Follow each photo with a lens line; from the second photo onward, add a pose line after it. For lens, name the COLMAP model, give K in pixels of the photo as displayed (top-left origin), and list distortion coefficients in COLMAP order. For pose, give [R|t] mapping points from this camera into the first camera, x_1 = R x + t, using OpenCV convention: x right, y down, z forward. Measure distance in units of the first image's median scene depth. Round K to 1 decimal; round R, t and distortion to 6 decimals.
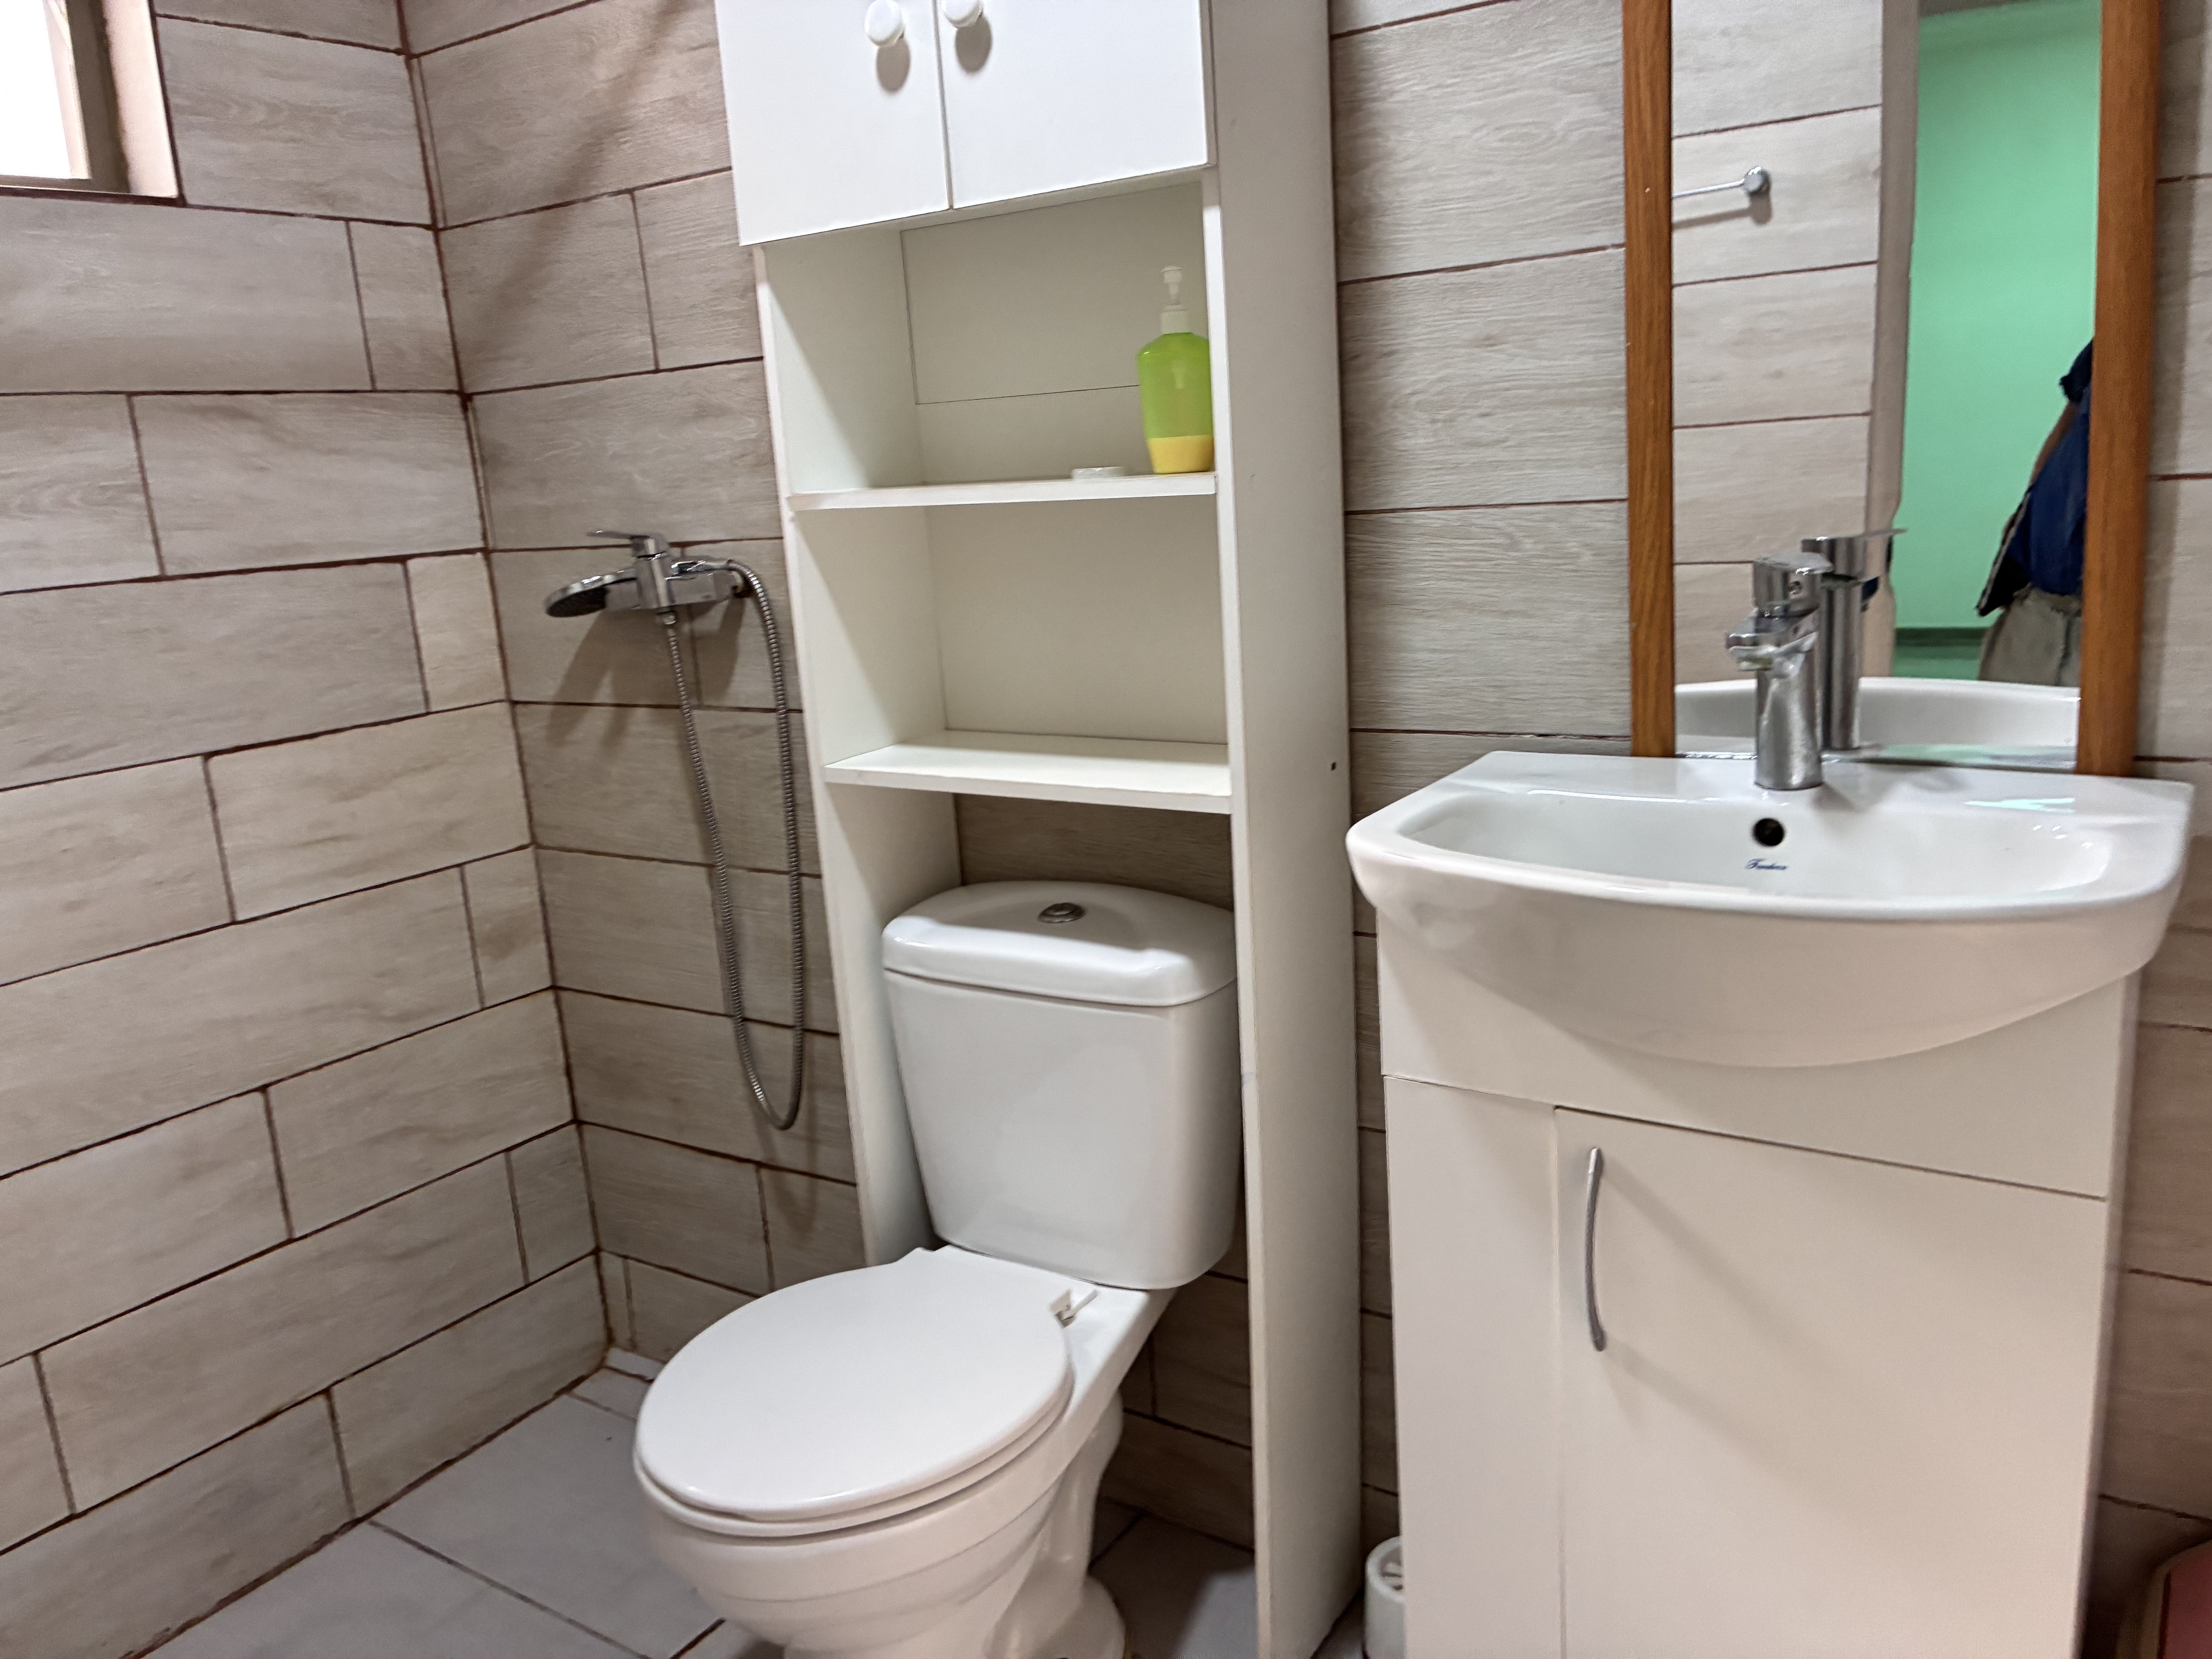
lens RADIAL K [[1688.5, 0, 1106.3], [0, 1688.5, 828.8], [0, 0, 1]] dist [0.054078, -0.065460]
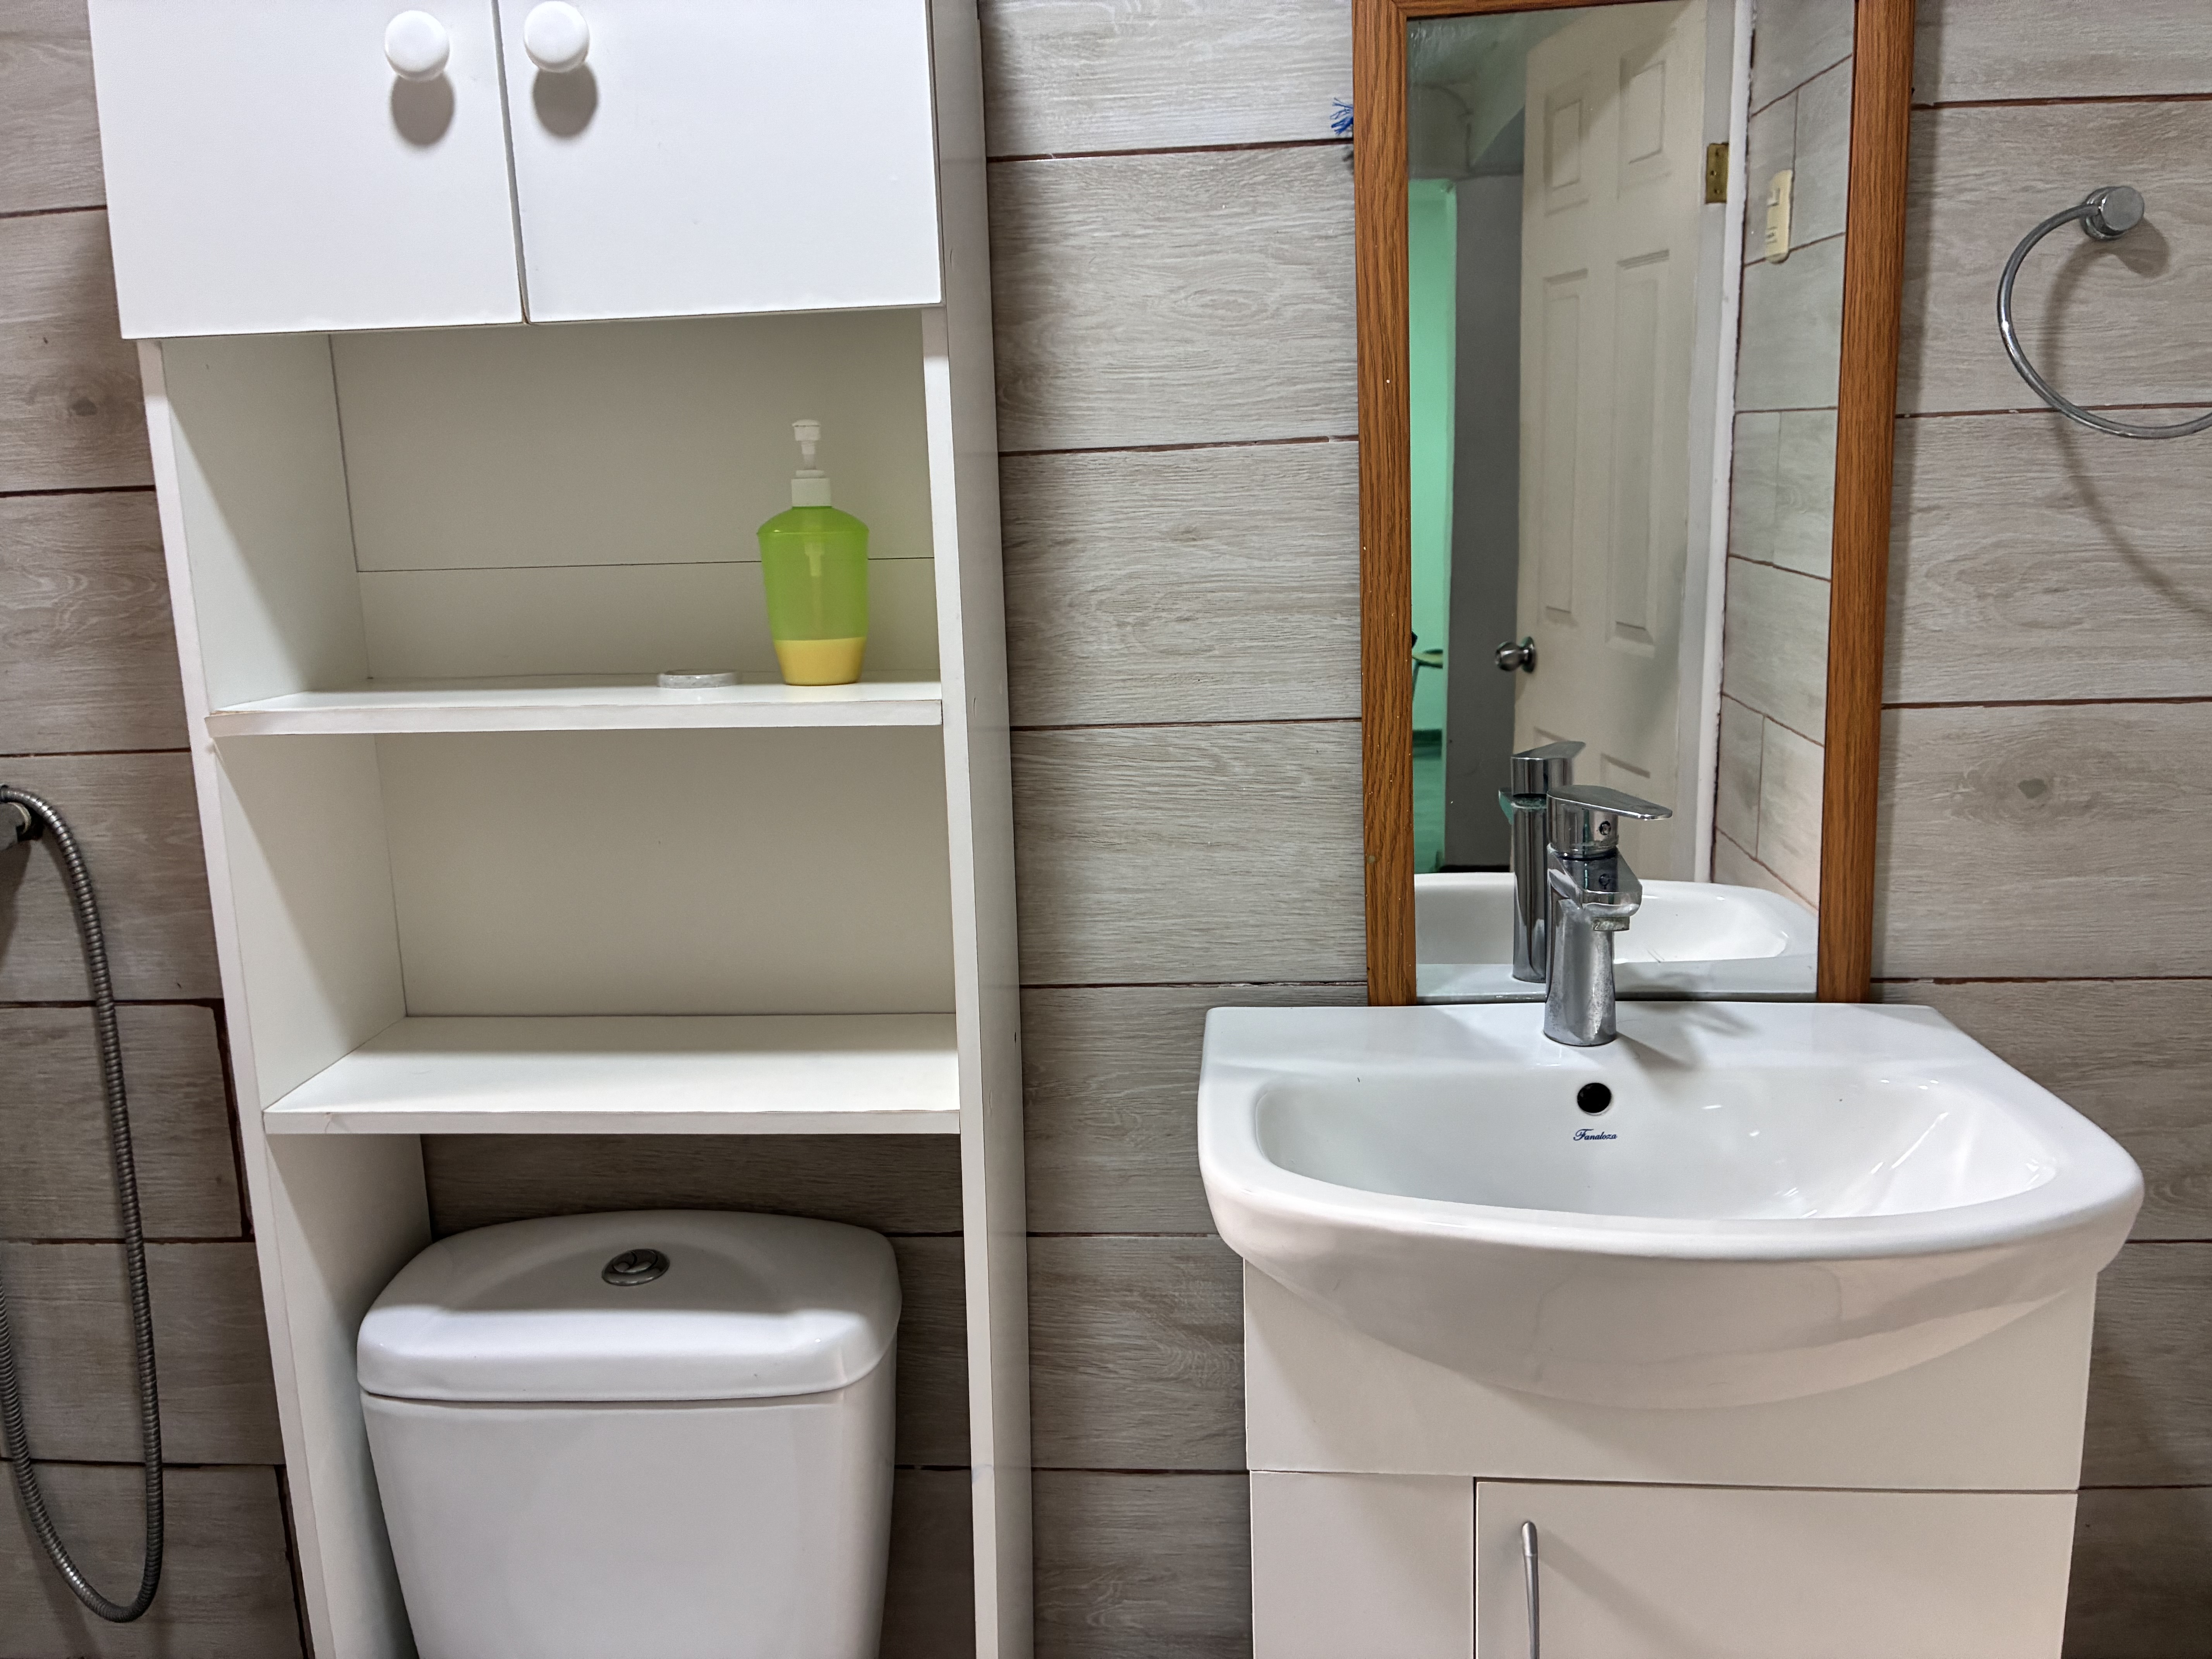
lens RADIAL K [[1688.5, 0, 1113.0], [0, 1688.5, 824.2], [0, 0, 1]] dist [0.054078, -0.065460]
pose [[0.876252, -0.049543, 0.479300, -0.221511], [0.081177, 0.995661, -0.045489, -0.106113], [-0.474966, 0.078768, 0.876472, 0.283953]]
